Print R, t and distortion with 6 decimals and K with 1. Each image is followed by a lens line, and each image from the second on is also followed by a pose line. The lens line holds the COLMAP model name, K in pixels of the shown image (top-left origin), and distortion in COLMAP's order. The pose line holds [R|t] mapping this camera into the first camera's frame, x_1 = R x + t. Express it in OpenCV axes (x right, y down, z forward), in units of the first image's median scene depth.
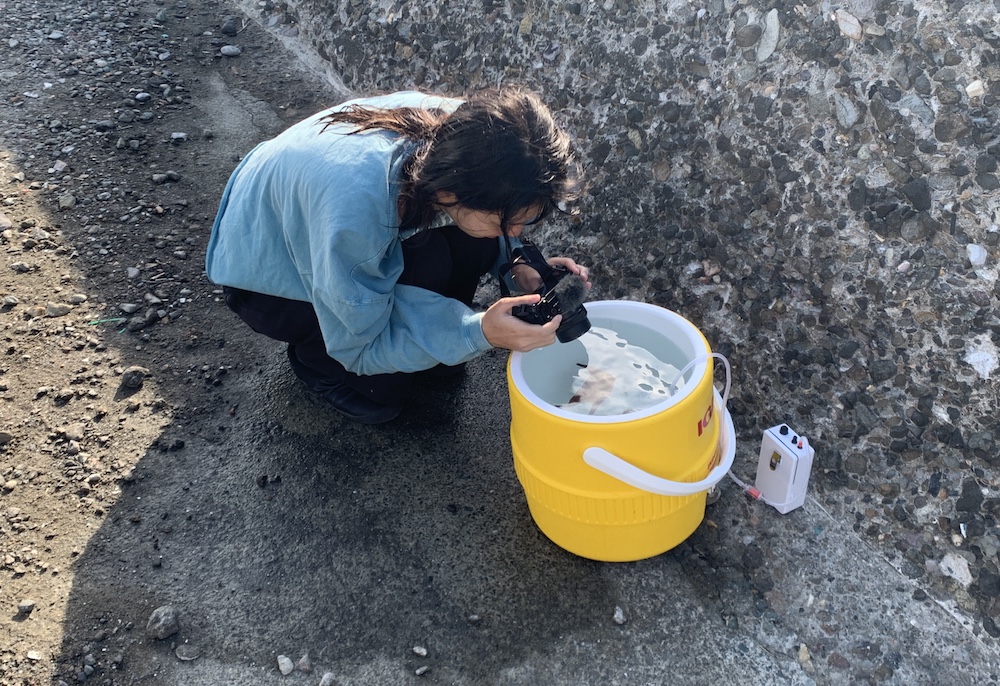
lens RADIAL K [[777.7, 0, 500.1], [0, 777.7, 342.9], [0, 0, 1]] dist [-0.000462, -0.000180]
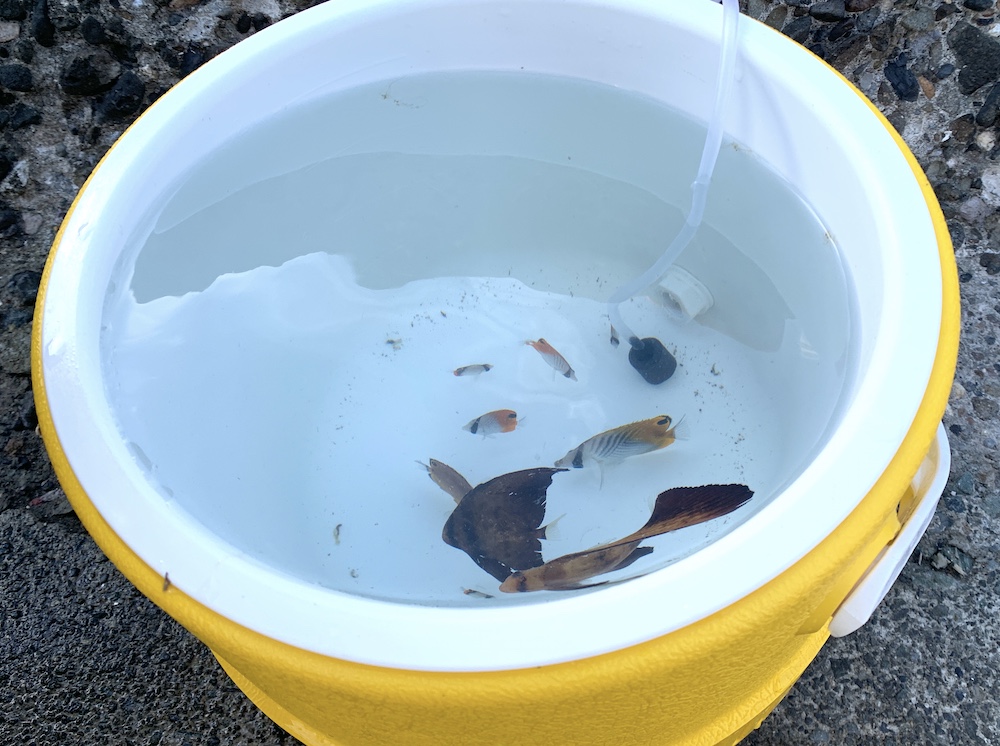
lens RADIAL K [[871.9, 0, 499.7], [0, 871.9, 374.4], [0, 0, 1]] dist [0.007092, 0.003787]
pose [[0.523593, -0.655403, 0.544332, -0.033769], [0.516423, 0.752309, 0.409071, -0.050816], [-0.677612, 0.066919, 0.732369, 0.786328]]
